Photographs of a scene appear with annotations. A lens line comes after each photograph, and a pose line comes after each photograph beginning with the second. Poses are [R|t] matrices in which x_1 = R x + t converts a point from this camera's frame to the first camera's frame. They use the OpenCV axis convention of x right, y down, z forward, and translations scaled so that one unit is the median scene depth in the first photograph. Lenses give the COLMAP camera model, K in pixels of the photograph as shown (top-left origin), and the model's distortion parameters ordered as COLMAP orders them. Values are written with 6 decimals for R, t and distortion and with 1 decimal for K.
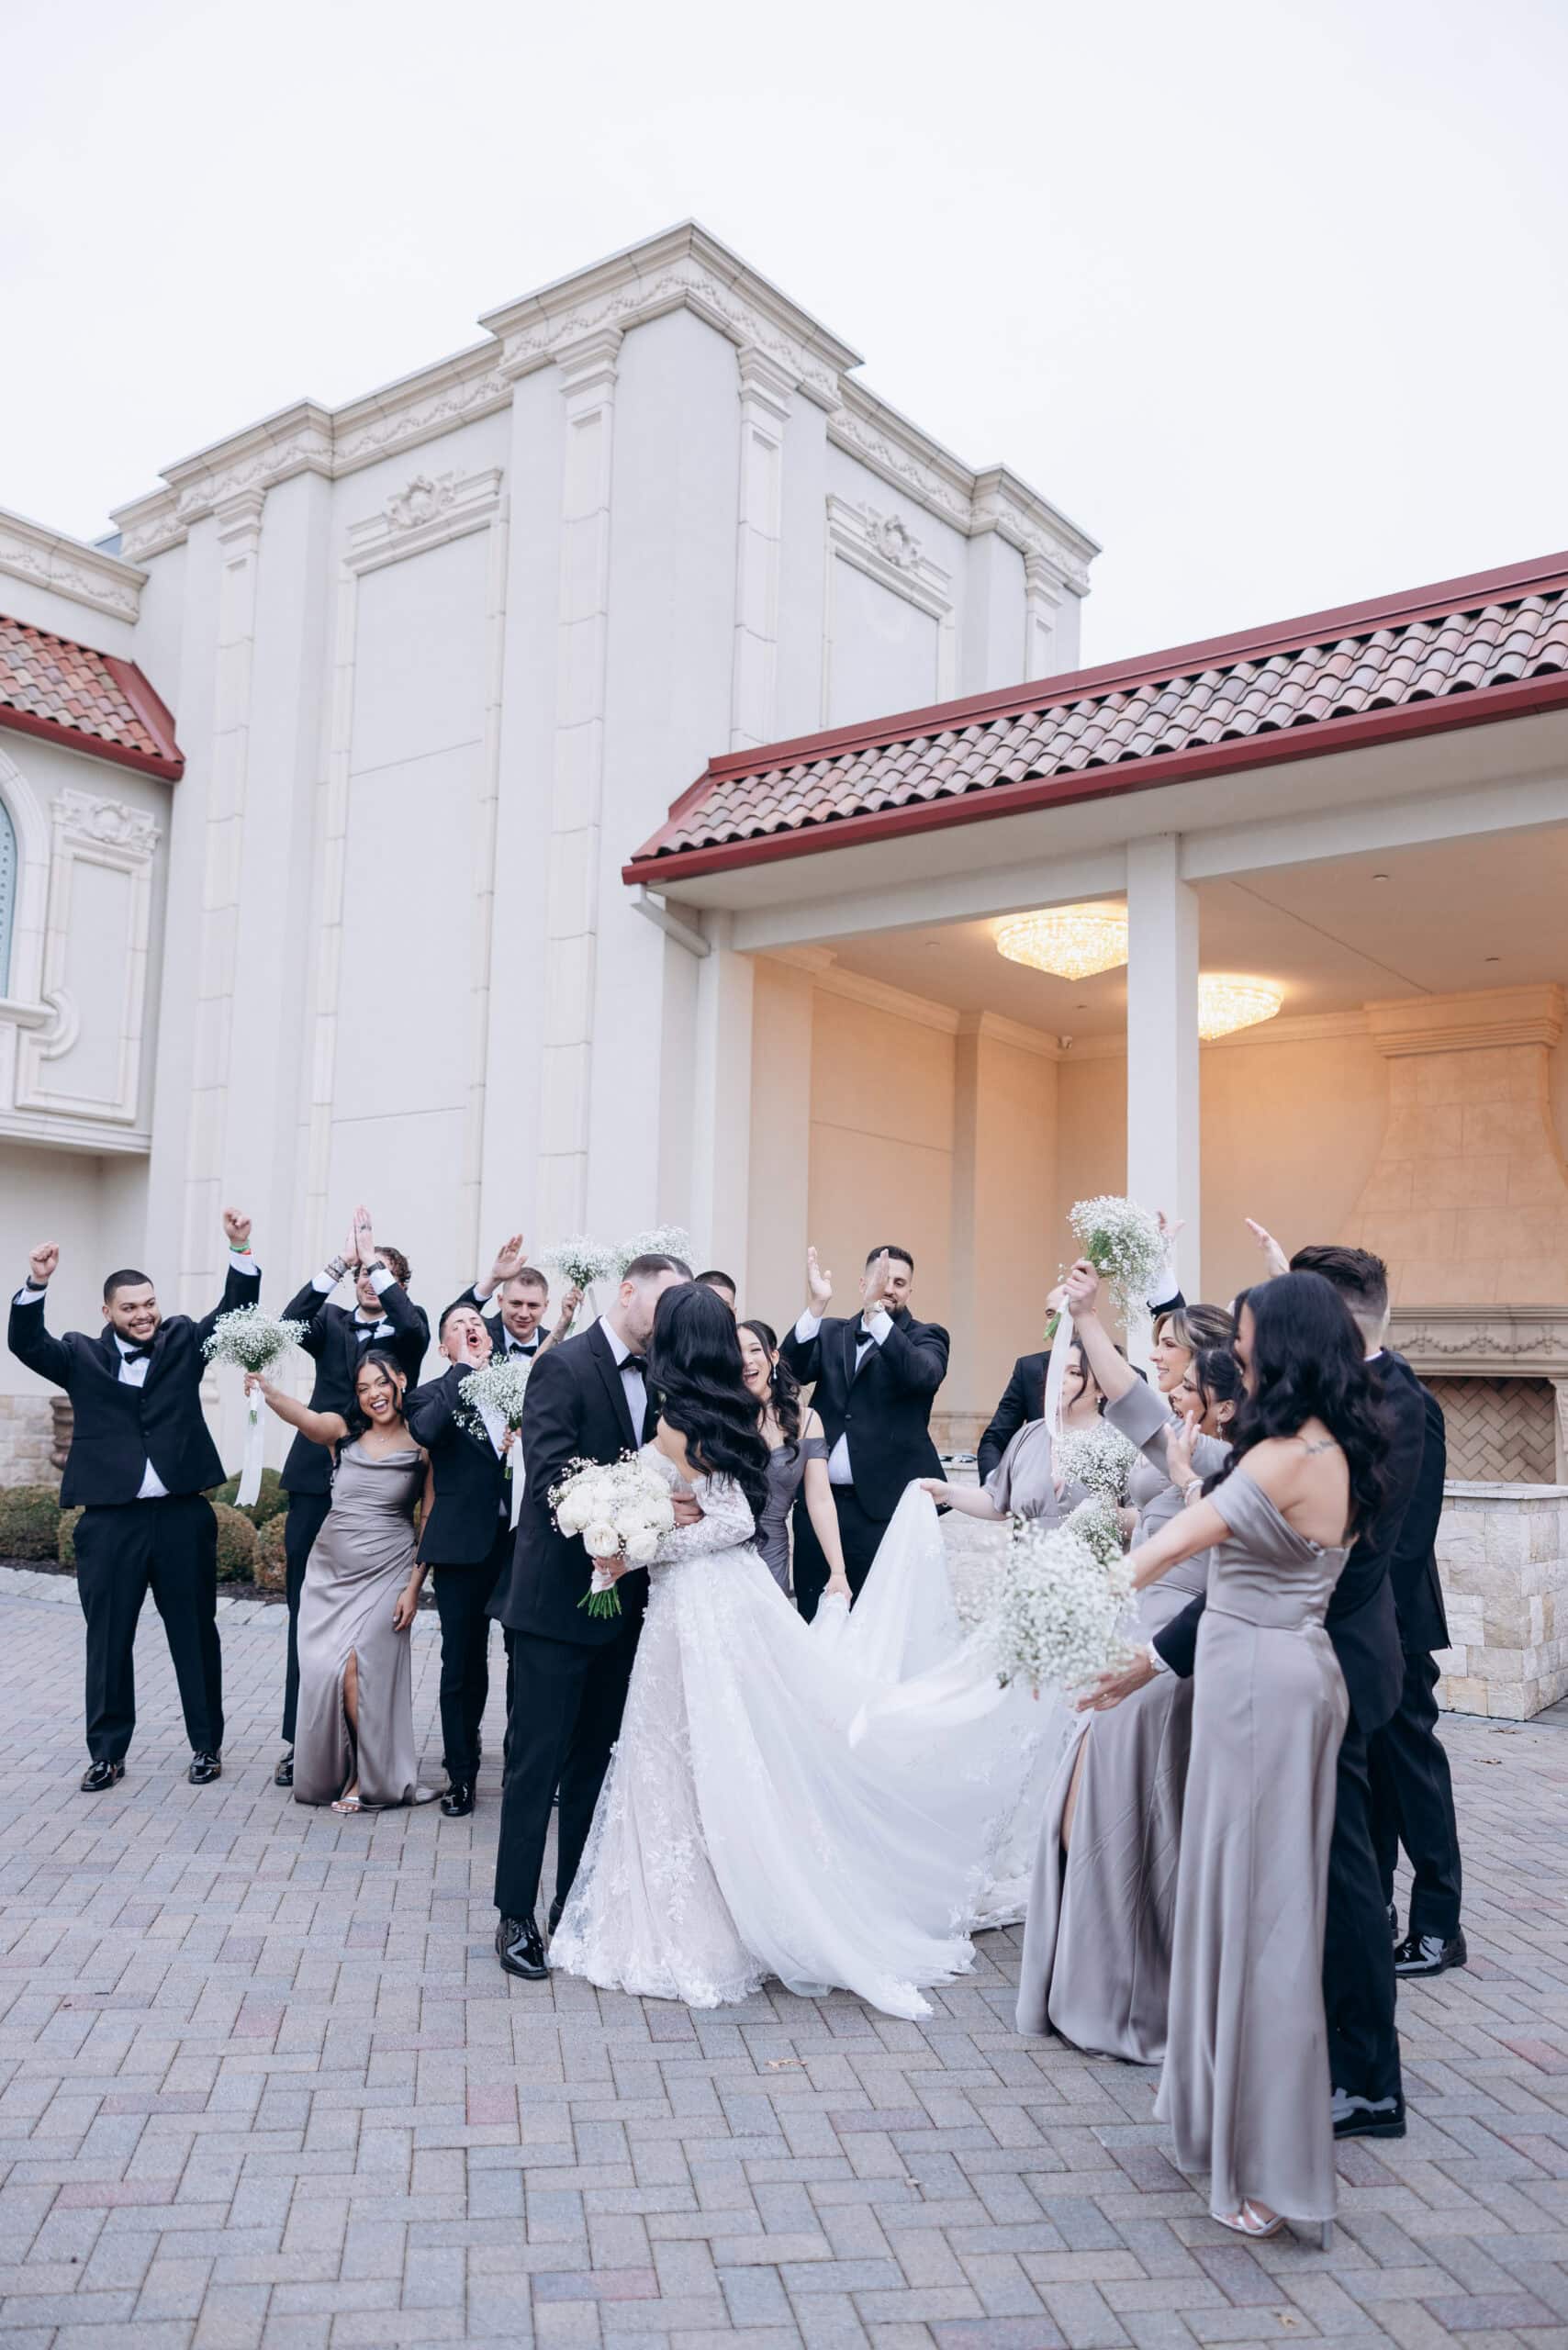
lens RADIAL K [[1820.4, 0, 774.9], [0, 1820.4, 1177.2], [0, 0, 1]] dist [0.000607, 0.008202]
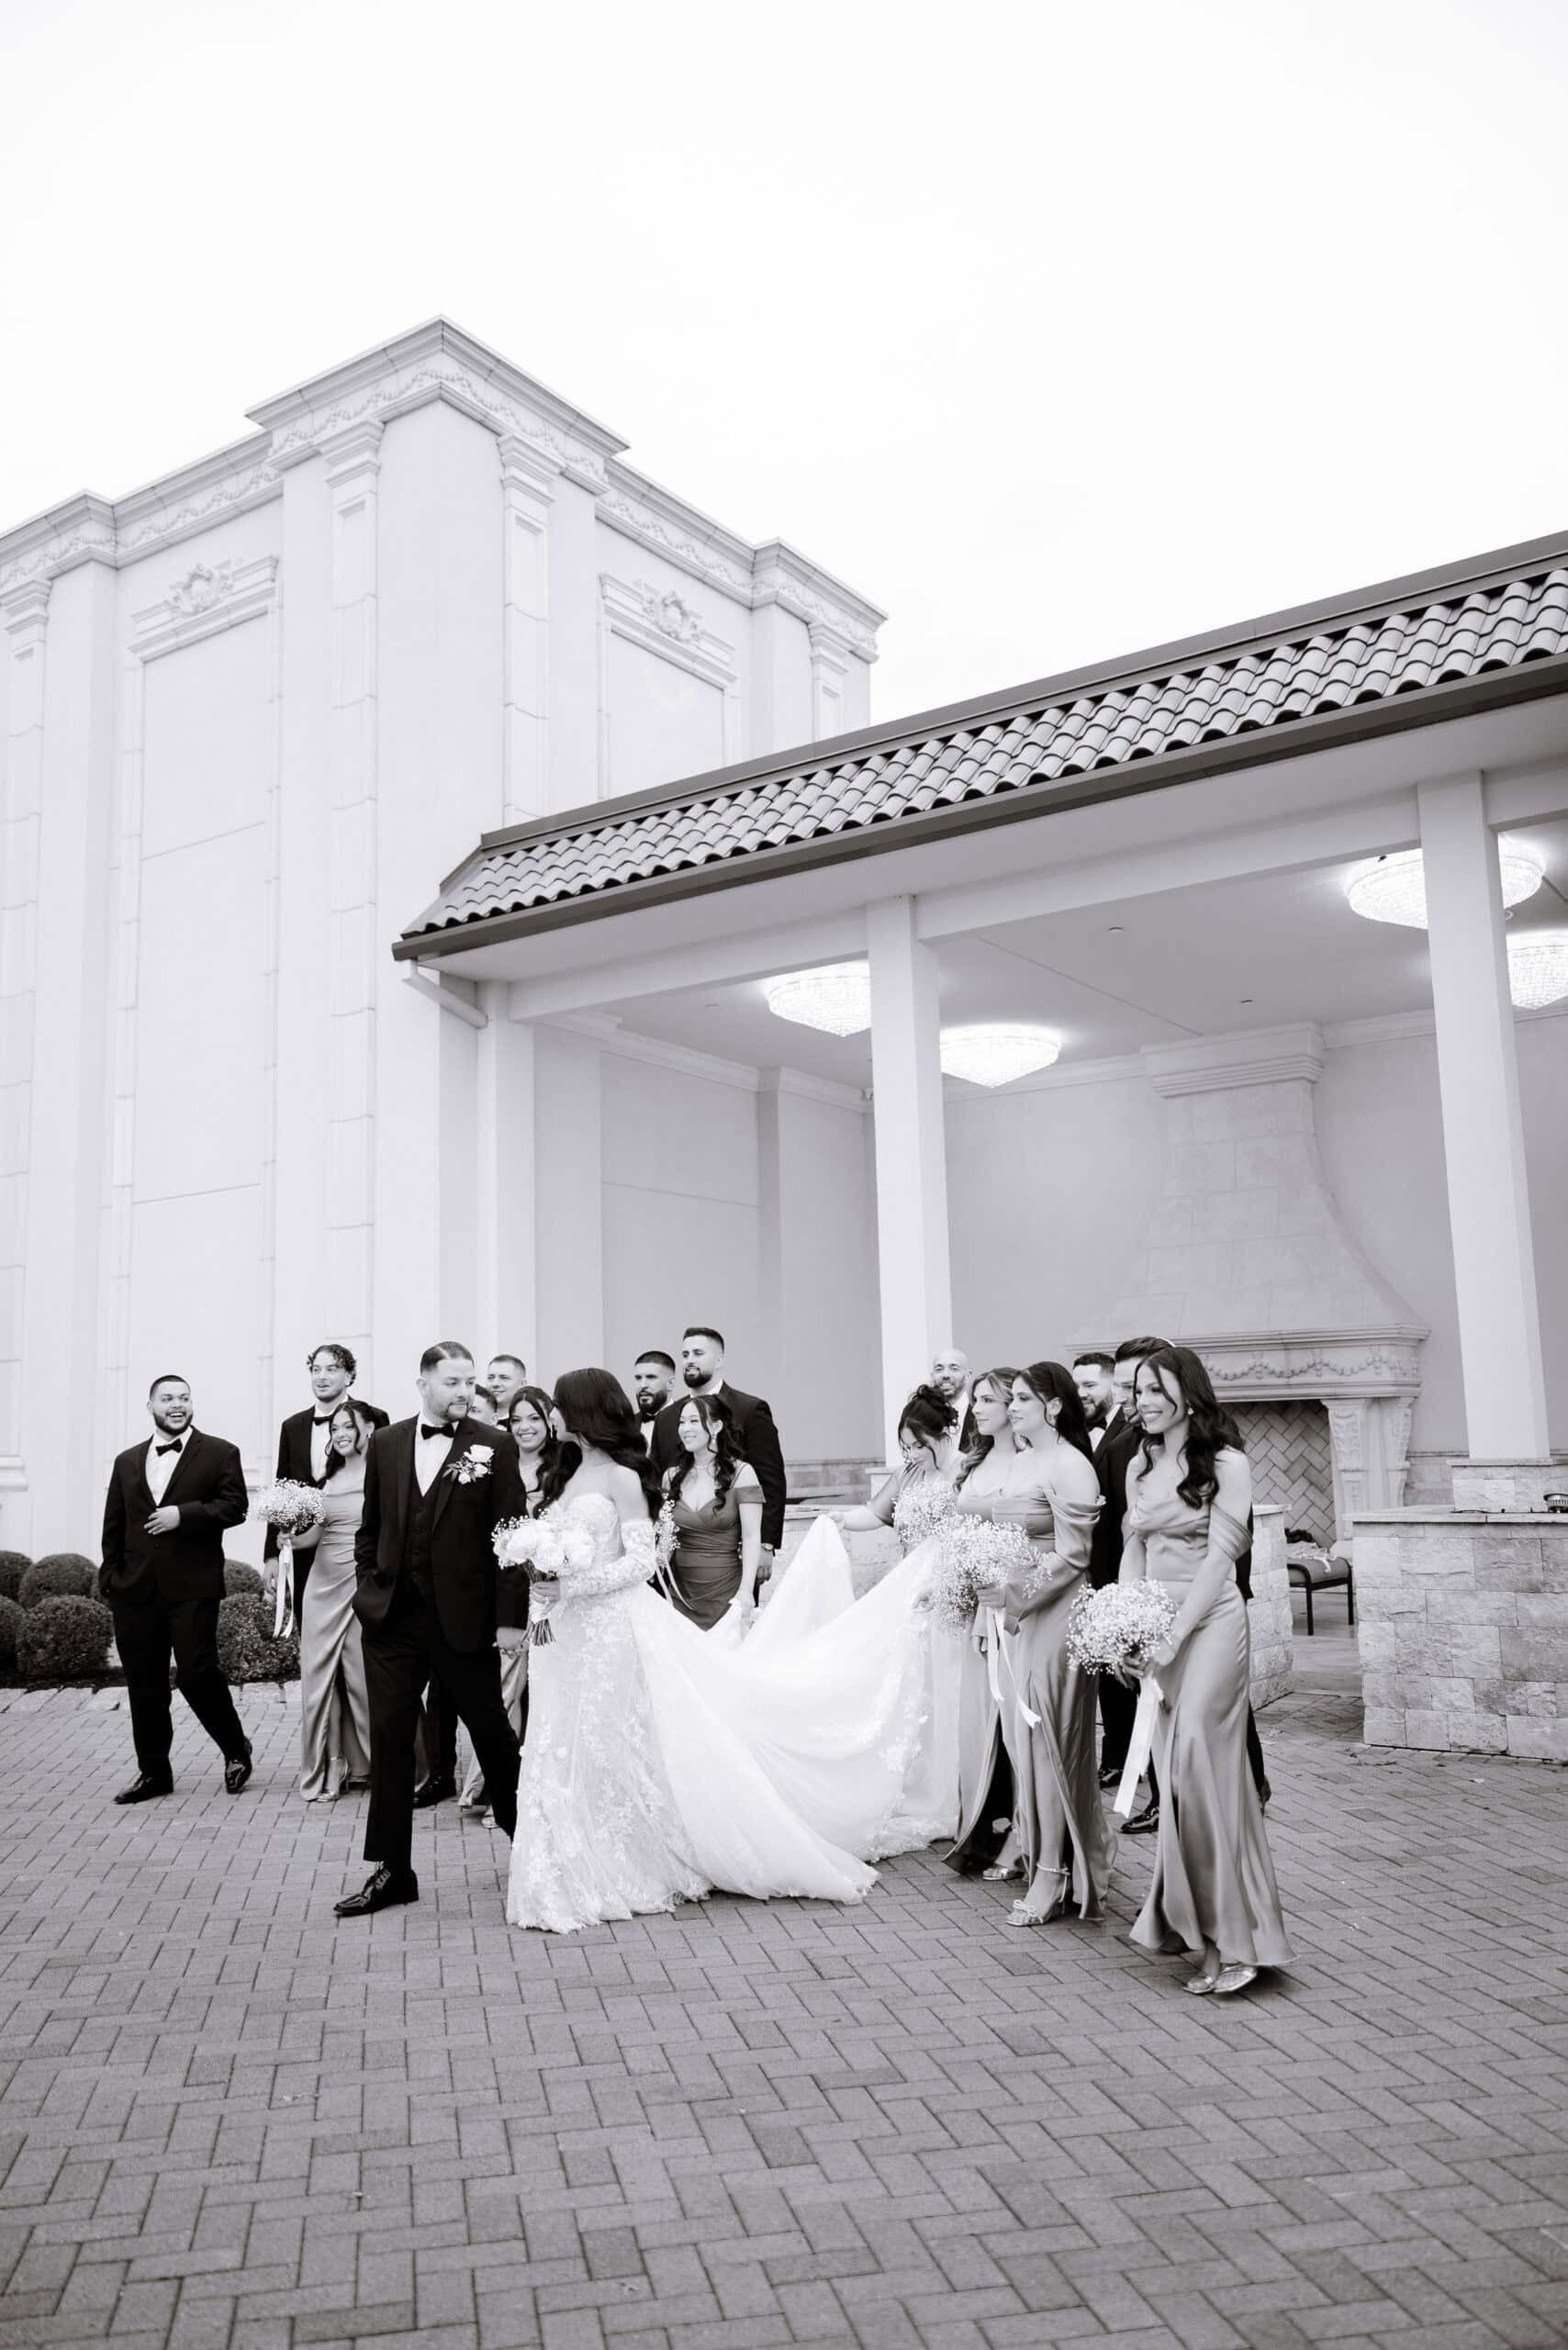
lens RADIAL K [[1820.9, 0, 792.2], [0, 1820.9, 1175.5], [0, 0, 1]] dist [0.001368, 0.005457]
pose [[0.997395, -0.042228, 0.058488, 0.067258], [0.043904, 0.998652, -0.027673, -0.002212], [-0.057240, 0.030169, 0.997904, -0.025051]]
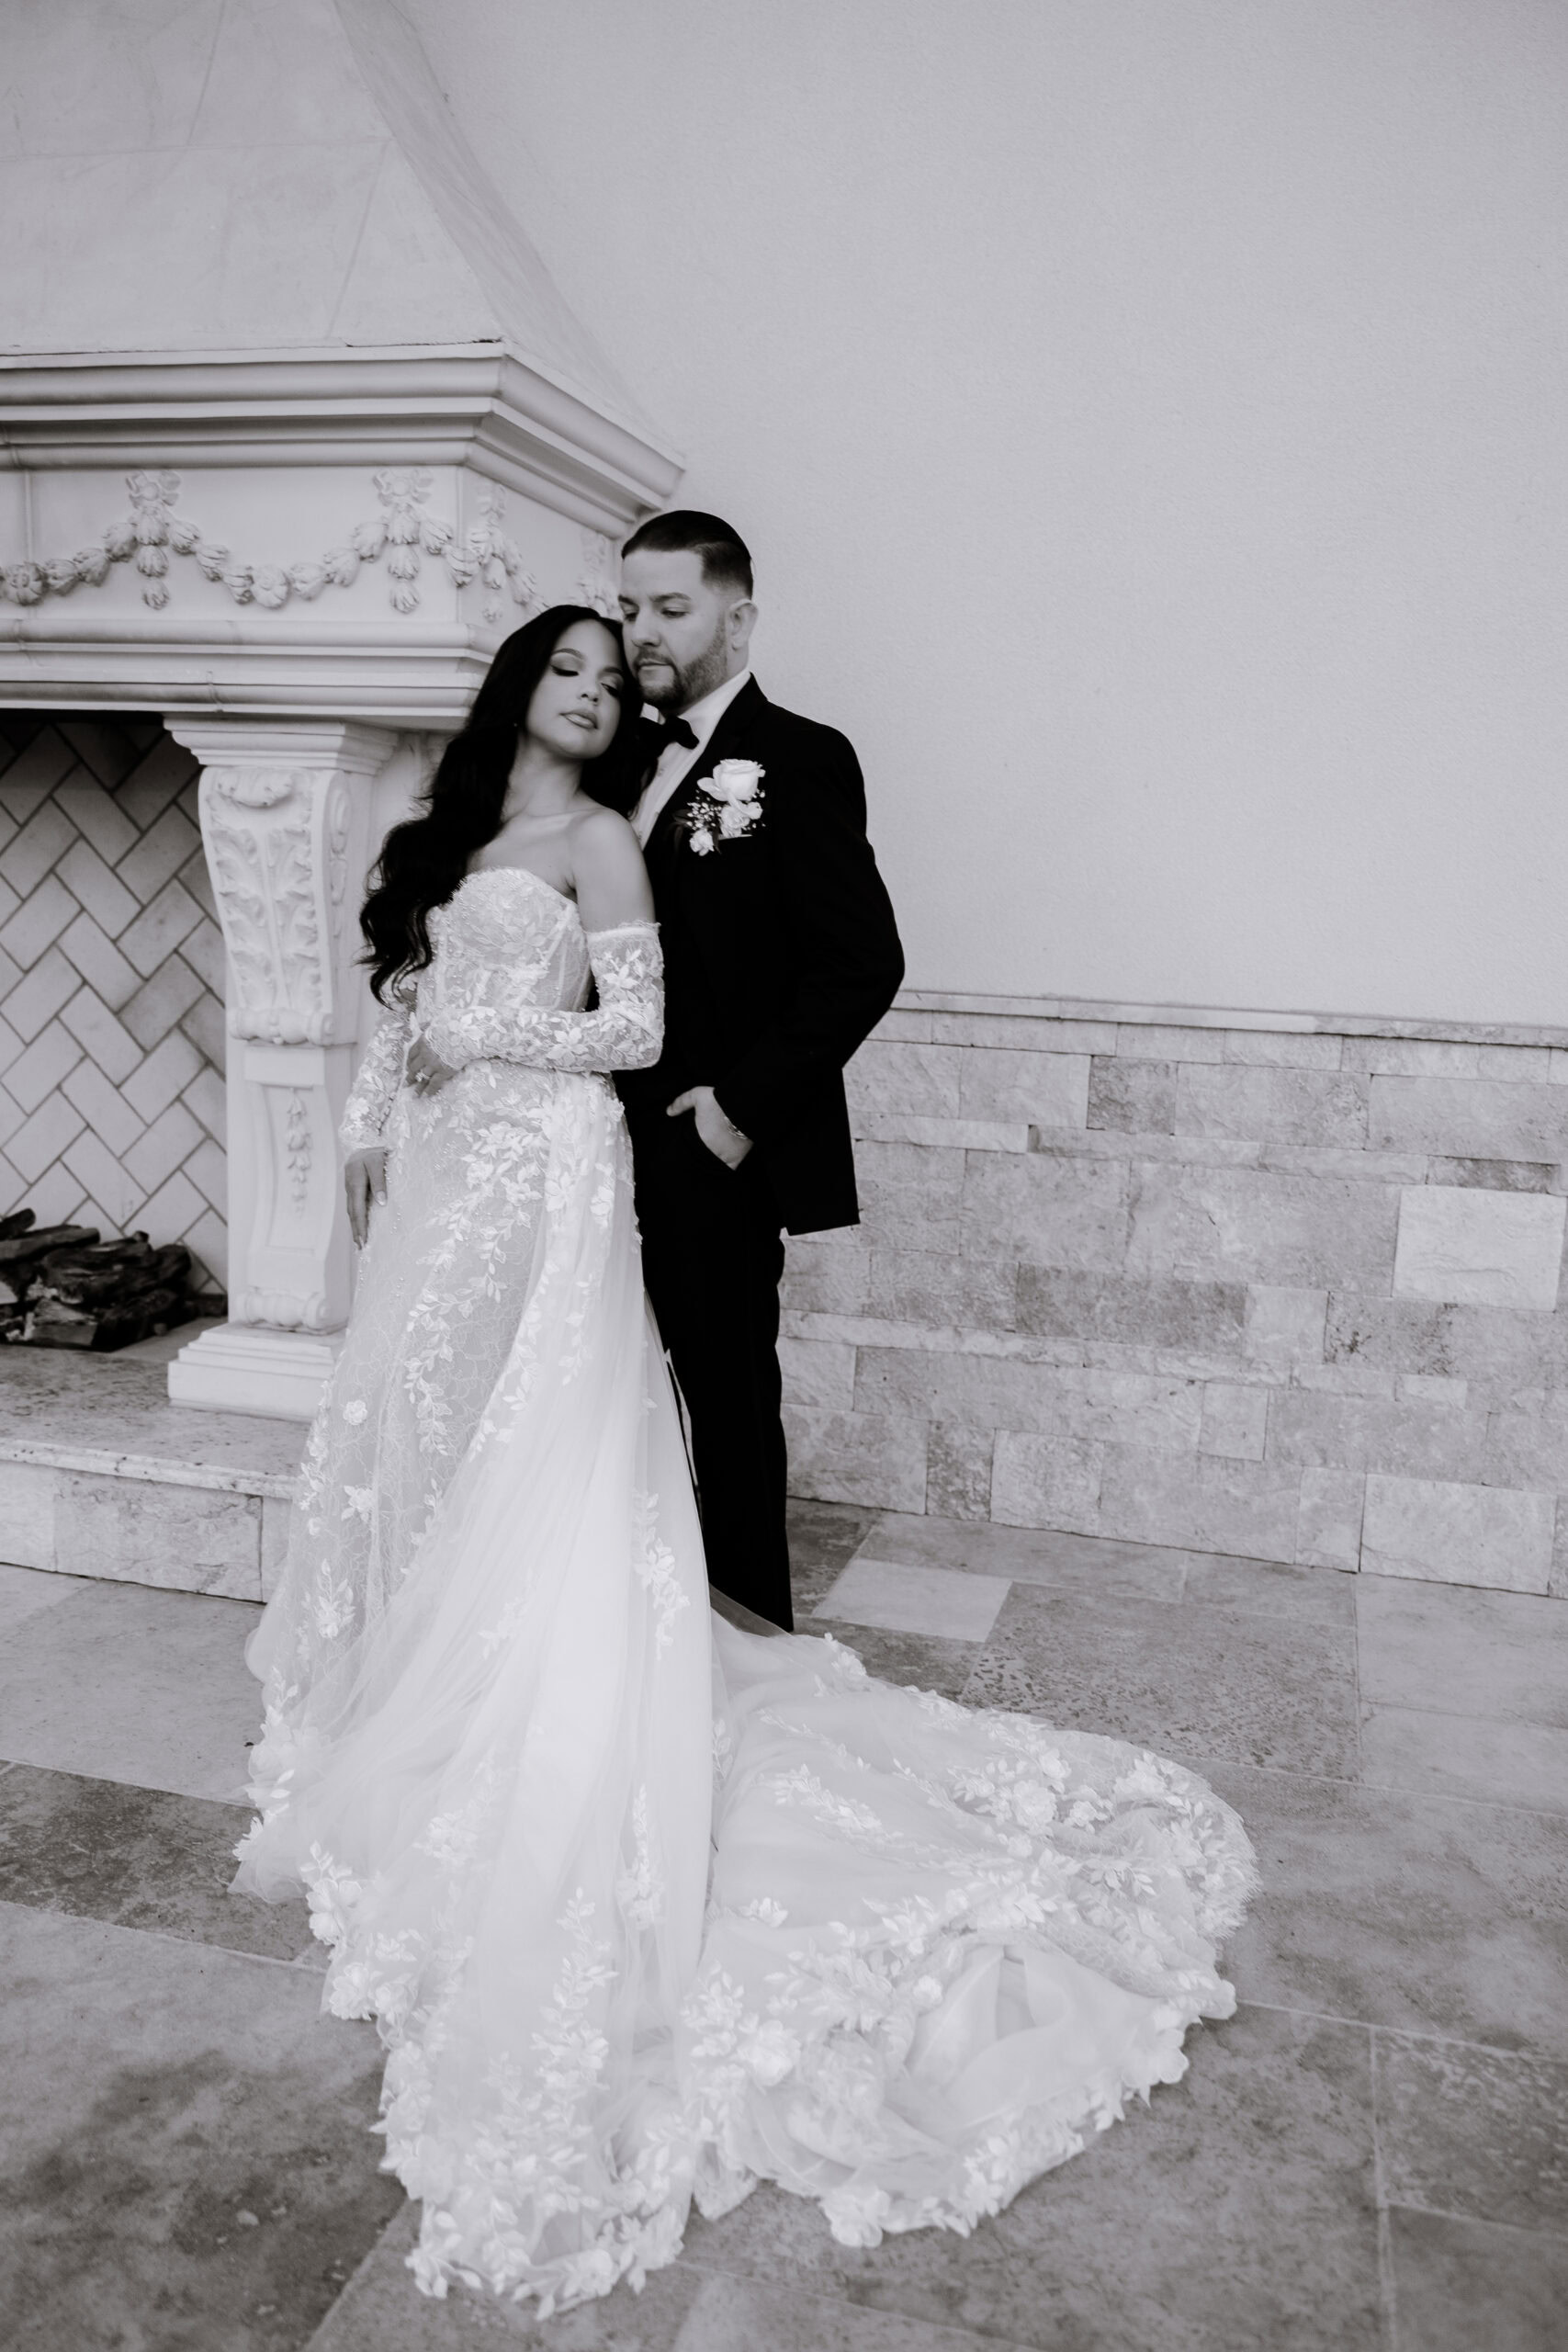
lens RADIAL K [[1912.5, 0, 787.5], [0, 1912.5, 1215.0], [0, 0, 1]] dist [0.001451, 0.007422]
pose [[0.927364, -0.054244, 0.370208, 0.399852], [-0.058487, 0.956257, 0.286622, 0.095120], [-0.369561, -0.287455, 0.883626, 0.731336]]
